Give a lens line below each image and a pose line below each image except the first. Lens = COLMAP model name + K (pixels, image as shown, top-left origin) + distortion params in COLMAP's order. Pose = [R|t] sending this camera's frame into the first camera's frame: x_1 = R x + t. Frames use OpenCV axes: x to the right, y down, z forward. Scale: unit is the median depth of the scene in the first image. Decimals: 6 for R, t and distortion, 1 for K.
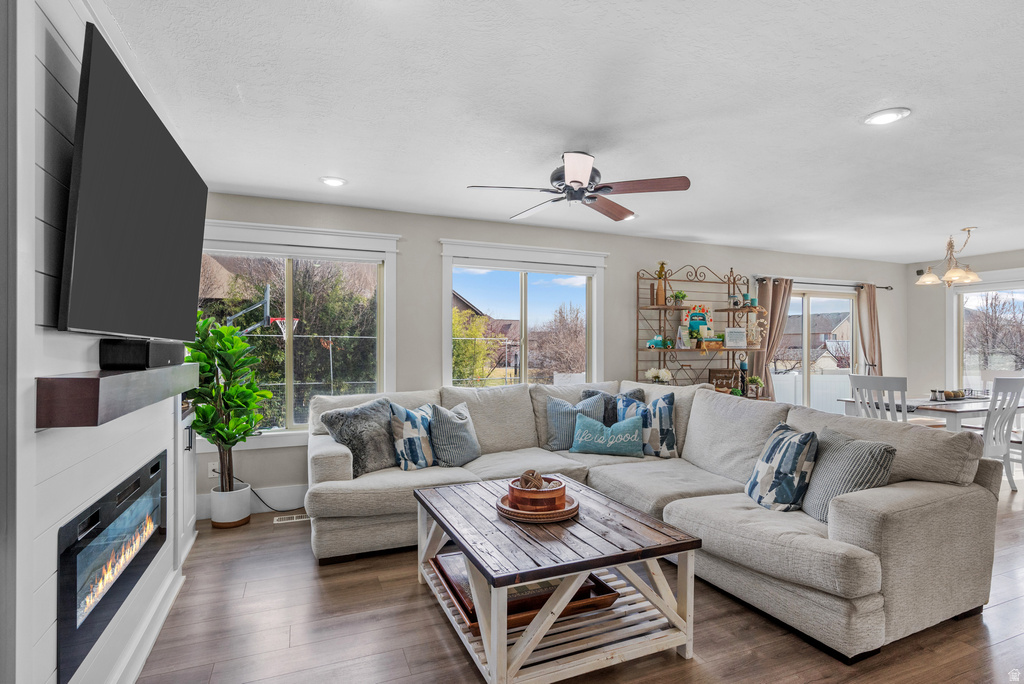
lens RADIAL K [[522.4, 0, 516.8], [0, 522.4, 350.3], [0, 0, 1]] dist [-0.000317, 0.001861]
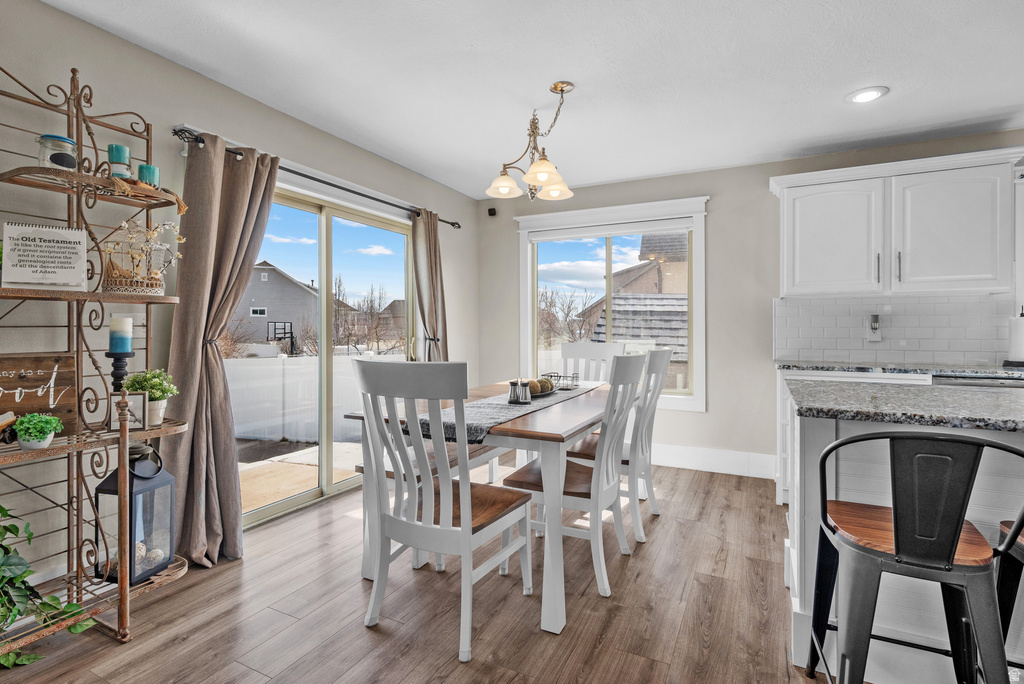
lens RADIAL K [[492.2, 0, 512.8], [0, 492.2, 334.0], [0, 0, 1]] dist [0.001630, -0.000236]
pose [[0.765248, -0.005976, 0.643708, 0.581813], [0.004302, 0.999982, 0.004169, 0.031042], [-0.643721, -0.000421, 0.765260, 0.756531]]
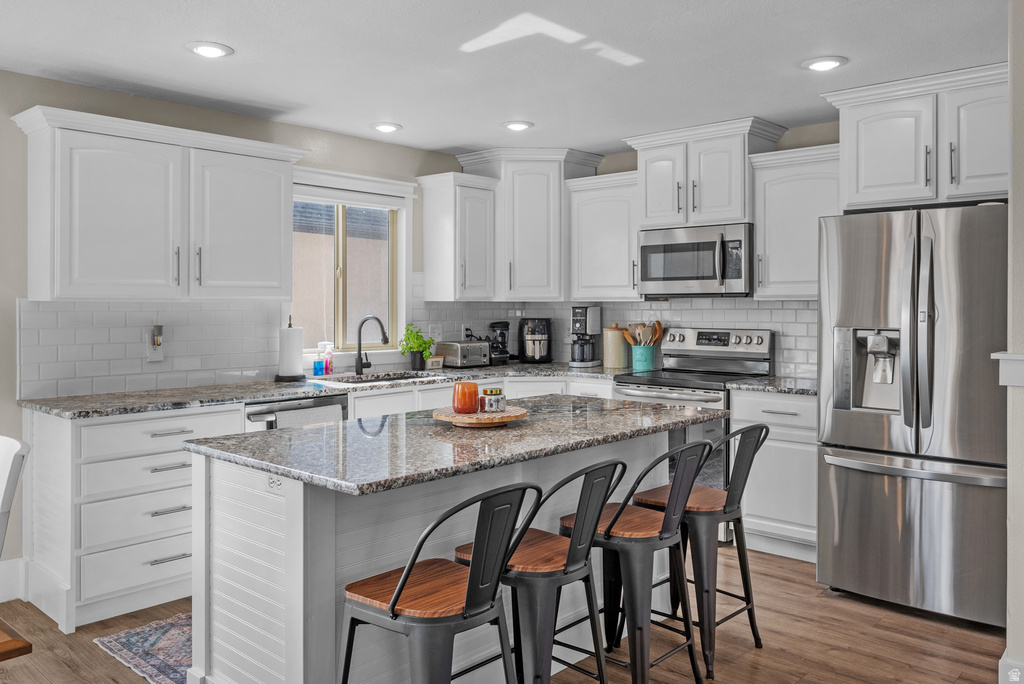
lens RADIAL K [[814.1, 0, 509.2], [0, 814.1, 304.6], [0, 0, 1]] dist [0.004428, -0.003065]
pose [[-0.401114, -0.001844, 0.916026, 0.484739], [0.004586, 0.999981, 0.004021, -0.022204], [-0.916017, 0.005814, -0.401098, 1.000478]]
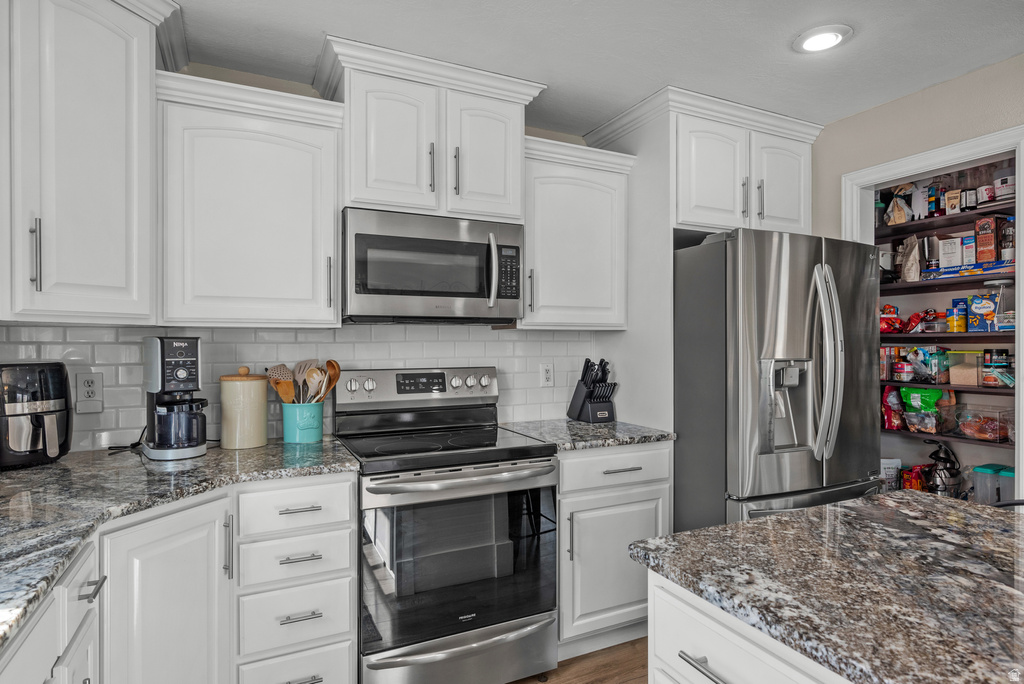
lens RADIAL K [[559.4, 0, 522.2], [0, 559.4, 347.8], [0, 0, 1]] dist [0.000448, 0.001119]
pose [[-0.999225, 0.001875, -0.039316, 1.400249], [0.001516, 0.999957, 0.009154, -0.007395], [0.039332, 0.009087, -0.999185, 0.828702]]
